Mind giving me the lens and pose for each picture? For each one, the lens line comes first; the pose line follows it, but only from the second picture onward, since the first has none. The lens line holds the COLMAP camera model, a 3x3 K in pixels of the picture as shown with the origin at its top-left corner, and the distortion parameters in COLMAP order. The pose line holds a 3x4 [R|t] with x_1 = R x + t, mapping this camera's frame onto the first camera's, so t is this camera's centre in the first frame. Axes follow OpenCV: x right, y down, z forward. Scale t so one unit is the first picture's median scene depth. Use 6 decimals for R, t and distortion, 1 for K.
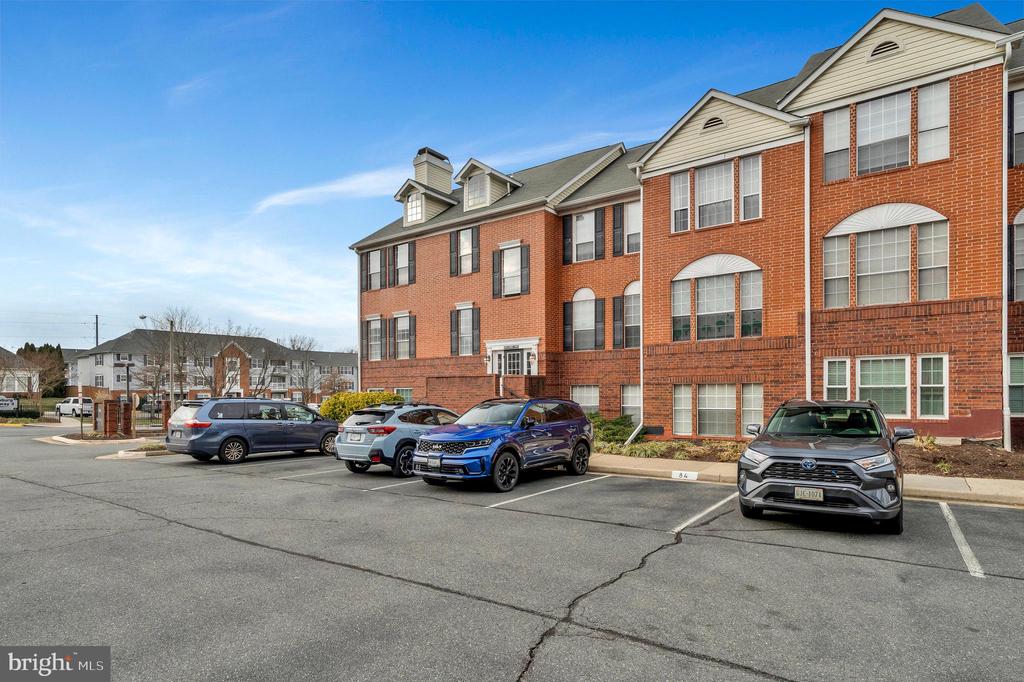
lens RADIAL K [[552.9, 0, 513.5], [0, 552.9, 393.4], [0, 0, 1]] dist [0.003370, 0.000766]
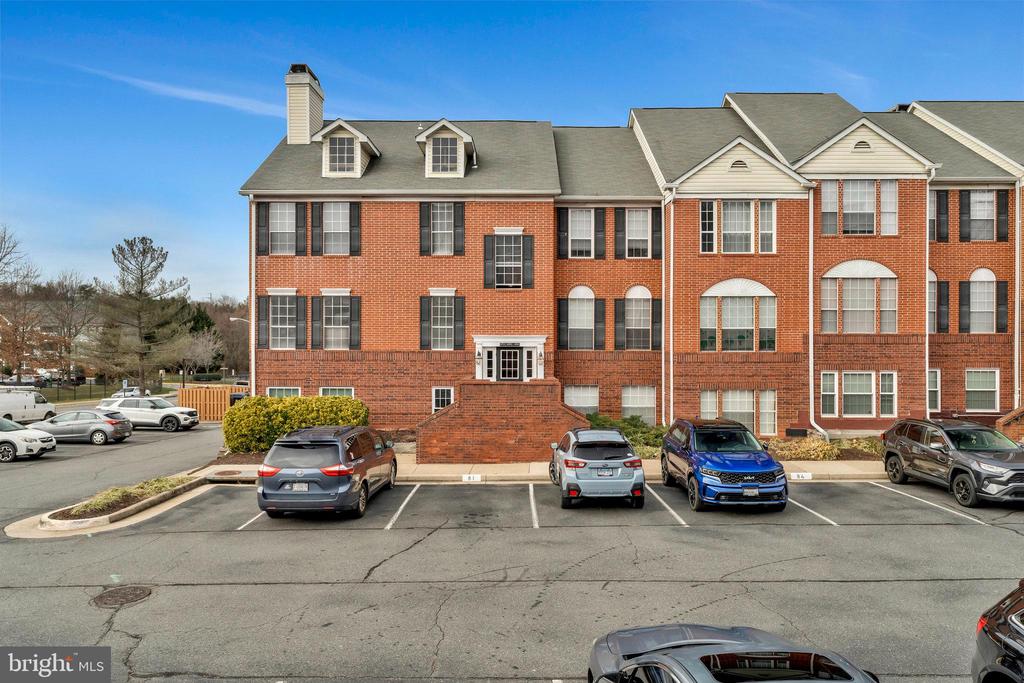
lens RADIAL K [[706.3, 0, 512.0], [0, 706.3, 341.5], [0, 0, 1]] dist [0.004057, 0.001268]
pose [[0.816045, 0.005475, 0.577962, -0.854681], [-0.005496, 0.999983, -0.001713, -0.110223], [-0.577962, -0.001778, 0.816062, 0.064661]]
